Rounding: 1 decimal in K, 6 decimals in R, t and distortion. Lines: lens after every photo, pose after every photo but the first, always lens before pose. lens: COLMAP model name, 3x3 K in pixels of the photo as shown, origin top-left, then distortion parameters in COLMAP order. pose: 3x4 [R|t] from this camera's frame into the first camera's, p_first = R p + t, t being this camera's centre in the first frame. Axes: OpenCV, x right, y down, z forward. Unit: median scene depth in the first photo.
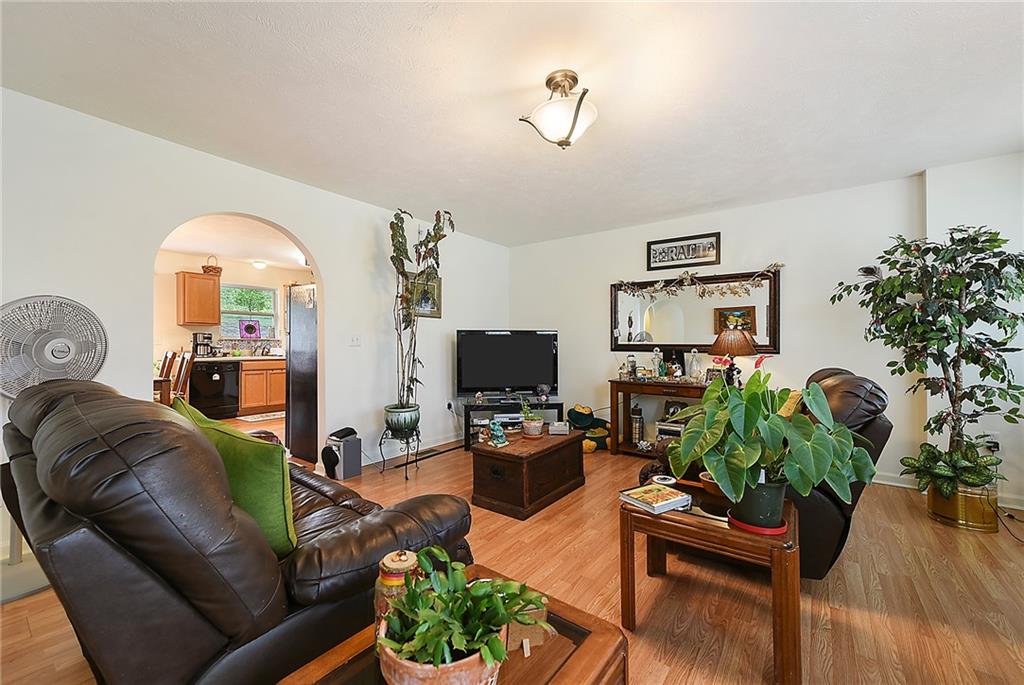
lens RADIAL K [[416.8, 0, 531.0], [0, 416.8, 344.9], [0, 0, 1]] dist [0.015682, -0.000396]
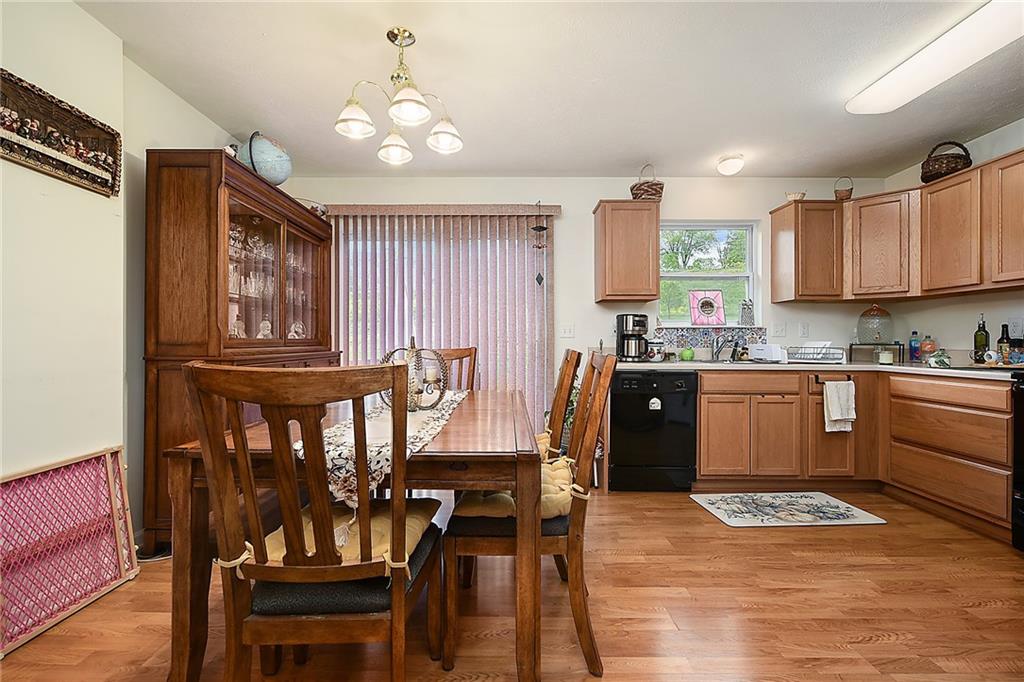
lens RADIAL K [[416.8, 0, 509.4], [0, 416.8, 337.3], [0, 0, 1]] dist [0.015682, -0.000396]
pose [[0.563250, -0.005929, -0.826265, -0.529285], [-0.002863, 0.999954, -0.009126, 0.006371], [0.826281, 0.007506, 0.563208, 0.705319]]
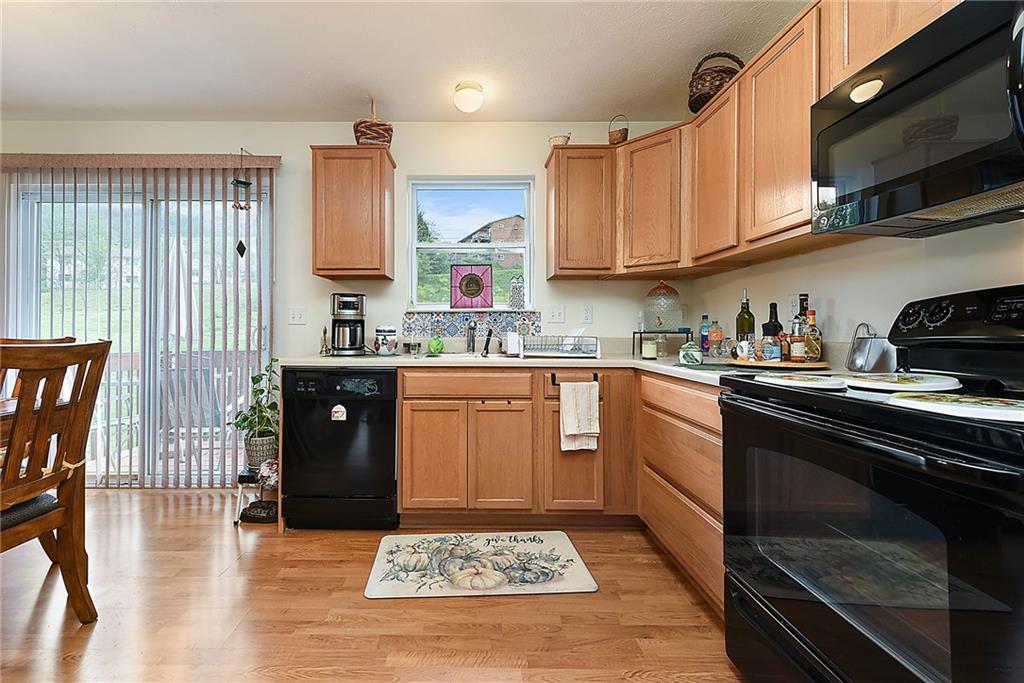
lens RADIAL K [[416.8, 0, 452.9], [0, 416.8, 326.3], [0, 0, 1]] dist [0.015682, -0.000396]
pose [[0.556336, -0.009427, -0.830904, -0.475957], [-0.001859, 0.999919, -0.012589, 0.009165], [0.830955, 0.008549, 0.556274, 1.036800]]
